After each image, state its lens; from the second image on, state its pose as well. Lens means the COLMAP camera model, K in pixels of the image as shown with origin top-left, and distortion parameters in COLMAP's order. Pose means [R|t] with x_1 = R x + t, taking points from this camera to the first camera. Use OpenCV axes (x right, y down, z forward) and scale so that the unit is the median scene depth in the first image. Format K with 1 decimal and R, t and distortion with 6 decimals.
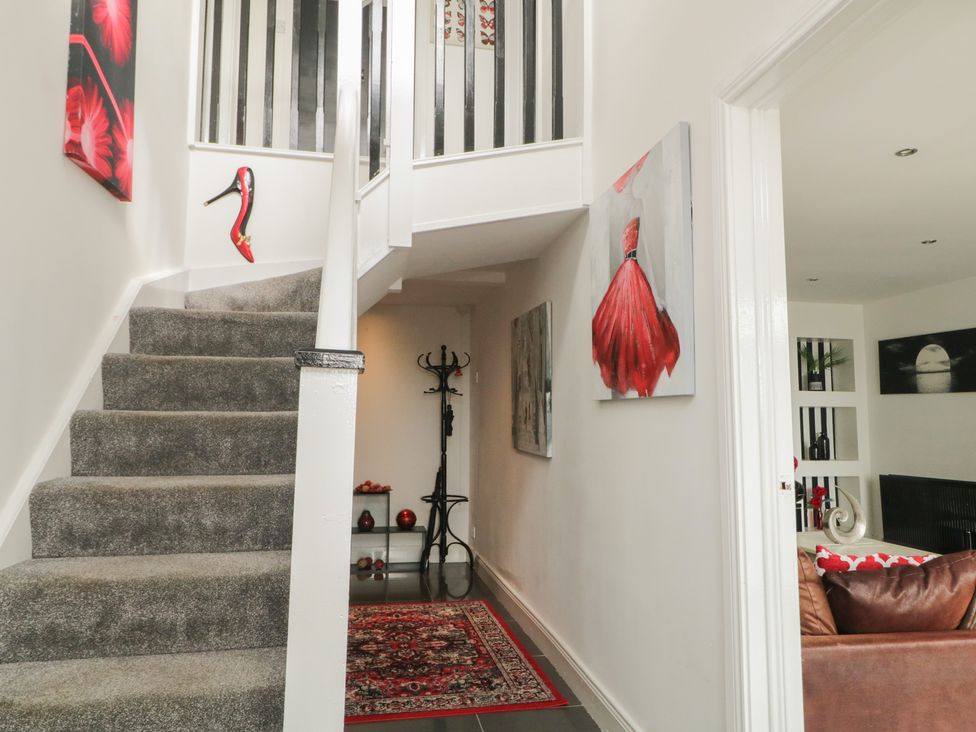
lens RADIAL K [[640.6, 0, 502.2], [0, 640.6, 350.7], [0, 0, 1]] dist [0.018663, 0.001703]
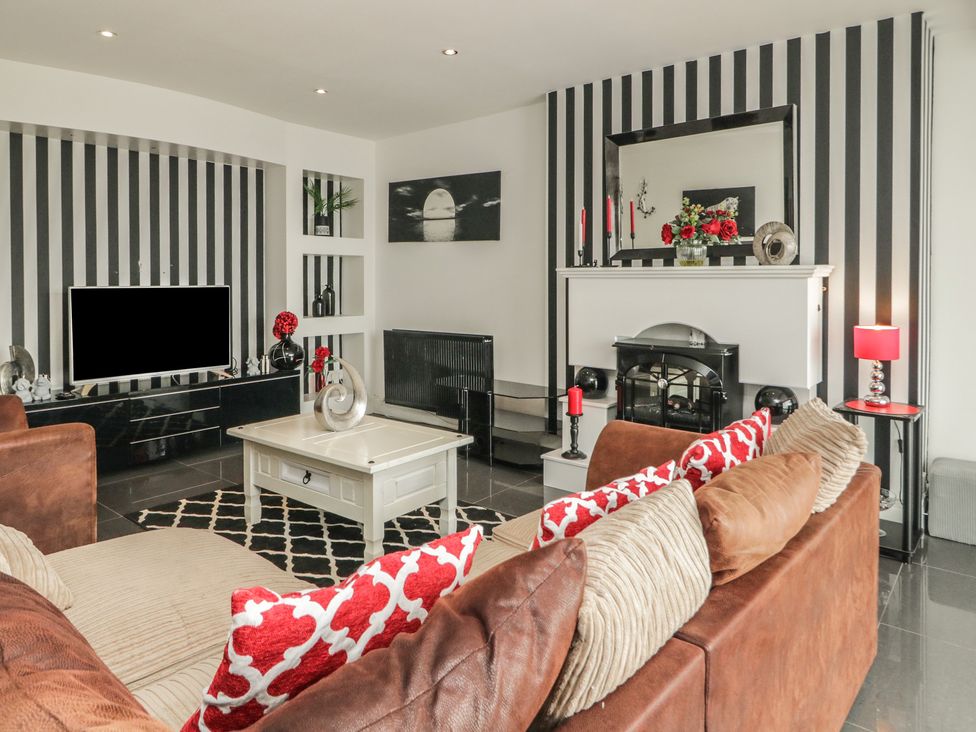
lens RADIAL K [[640.6, 0, 502.2], [0, 640.6, 350.7], [0, 0, 1]] dist [0.018663, 0.001703]
pose [[0.759978, -0.069078, 0.646267, 0.116999], [-0.079024, 0.977139, 0.197372, 0.026347], [-0.645126, -0.201069, 0.737145, 0.205217]]
